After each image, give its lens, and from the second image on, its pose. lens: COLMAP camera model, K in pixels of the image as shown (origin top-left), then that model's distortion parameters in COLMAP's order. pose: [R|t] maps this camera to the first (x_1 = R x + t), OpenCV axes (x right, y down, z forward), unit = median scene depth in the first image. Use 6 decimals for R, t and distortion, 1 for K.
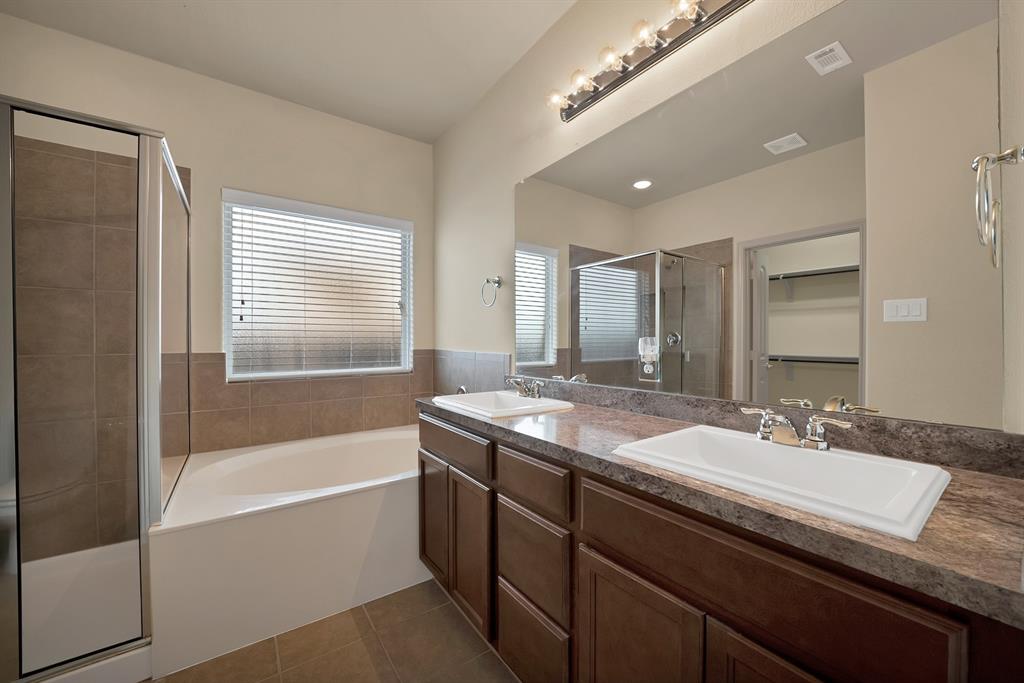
lens RADIAL K [[376.1, 0, 512.2], [0, 376.1, 346.5], [0, 0, 1]] dist [-0.016612, 0.000232]
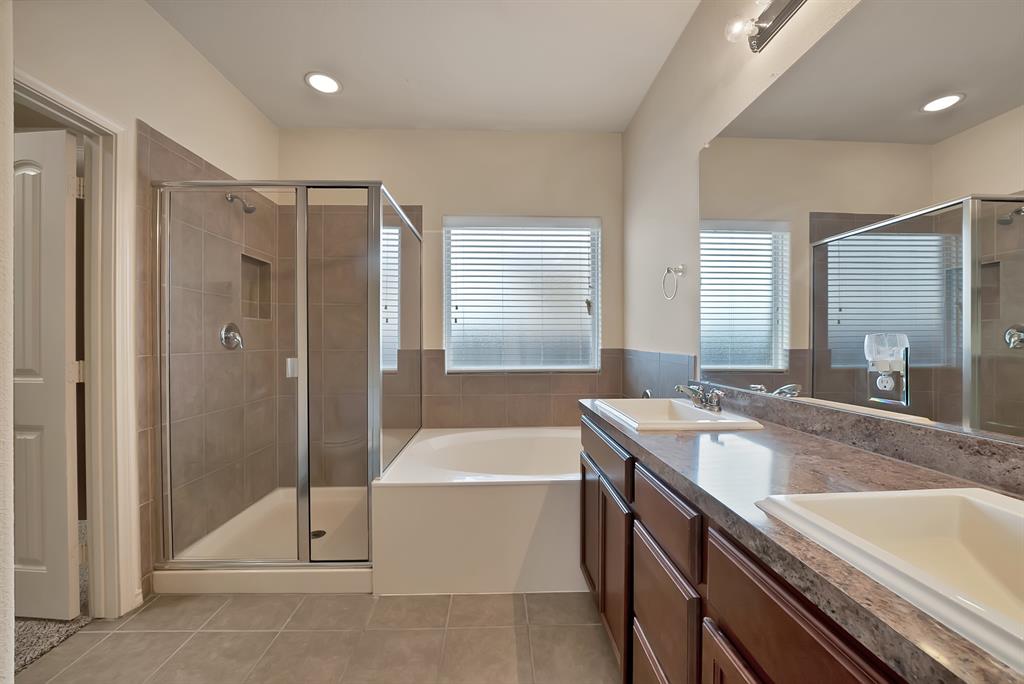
lens RADIAL K [[379.1, 0, 517.8], [0, 379.1, 342.9], [0, 0, 1]] dist [-0.018646, 0.000322]
pose [[0.840490, 0.003664, -0.541814, 0.124253], [-0.006925, 0.999968, -0.003981, -0.001509], [0.541783, 0.007098, 0.840489, 0.086990]]
